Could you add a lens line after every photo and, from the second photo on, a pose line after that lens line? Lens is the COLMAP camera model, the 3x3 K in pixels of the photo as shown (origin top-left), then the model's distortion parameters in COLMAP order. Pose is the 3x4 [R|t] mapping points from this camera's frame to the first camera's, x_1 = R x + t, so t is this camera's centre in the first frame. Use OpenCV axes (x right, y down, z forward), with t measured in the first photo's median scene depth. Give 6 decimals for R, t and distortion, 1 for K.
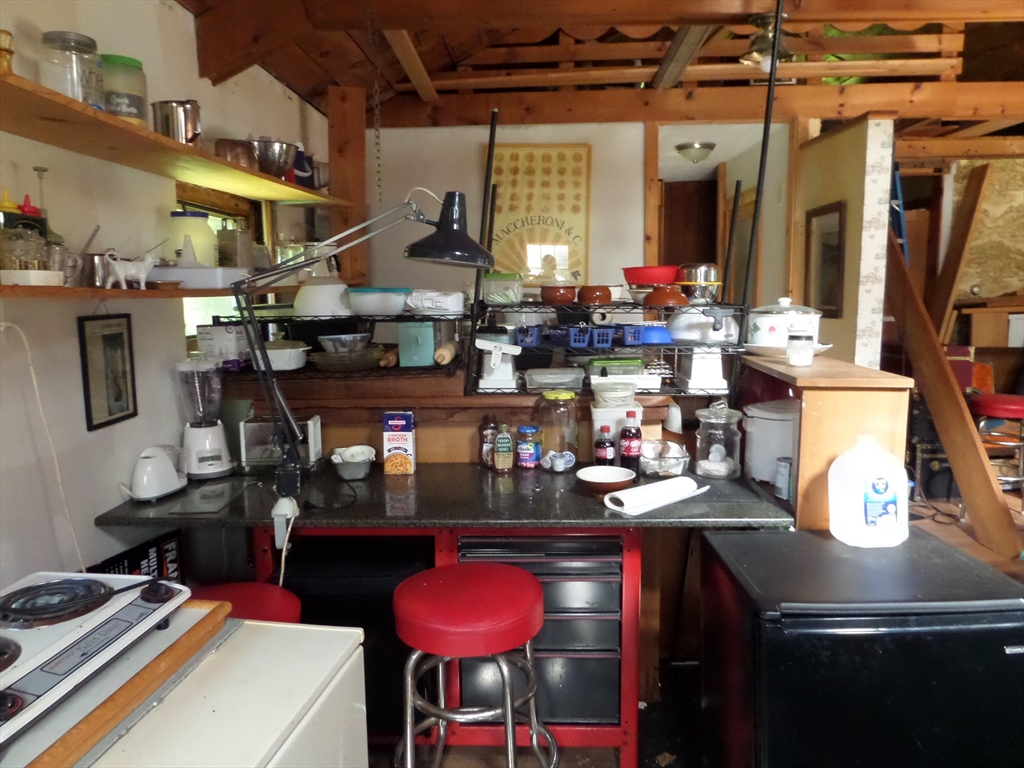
lens RADIAL K [[729.9, 0, 512.4], [0, 729.9, 383.6], [0, 0, 1]] dist [-0.014224, -0.004539]
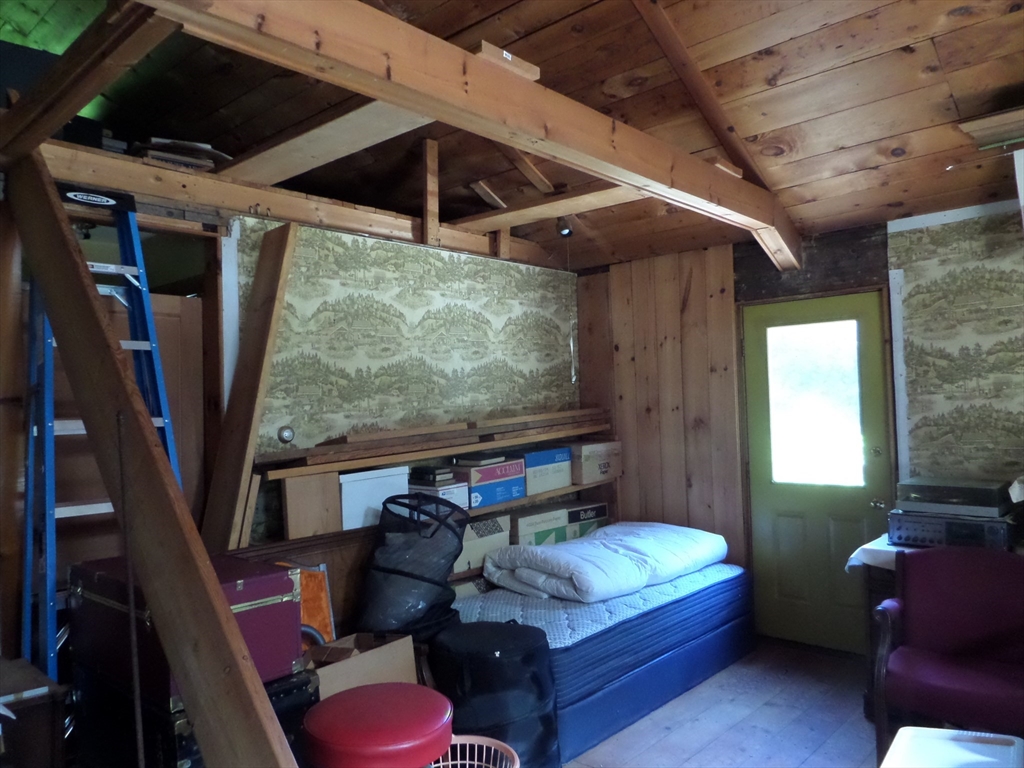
lens RADIAL K [[729.9, 0, 510.9], [0, 729.9, 382.9], [0, 0, 1]] dist [-0.014224, -0.004539]
pose [[0.640422, 0.013386, 0.767907, 0.303043], [0.122338, 0.985304, -0.119203, -0.078735], [-0.758217, 0.170285, 0.629372, 0.485117]]
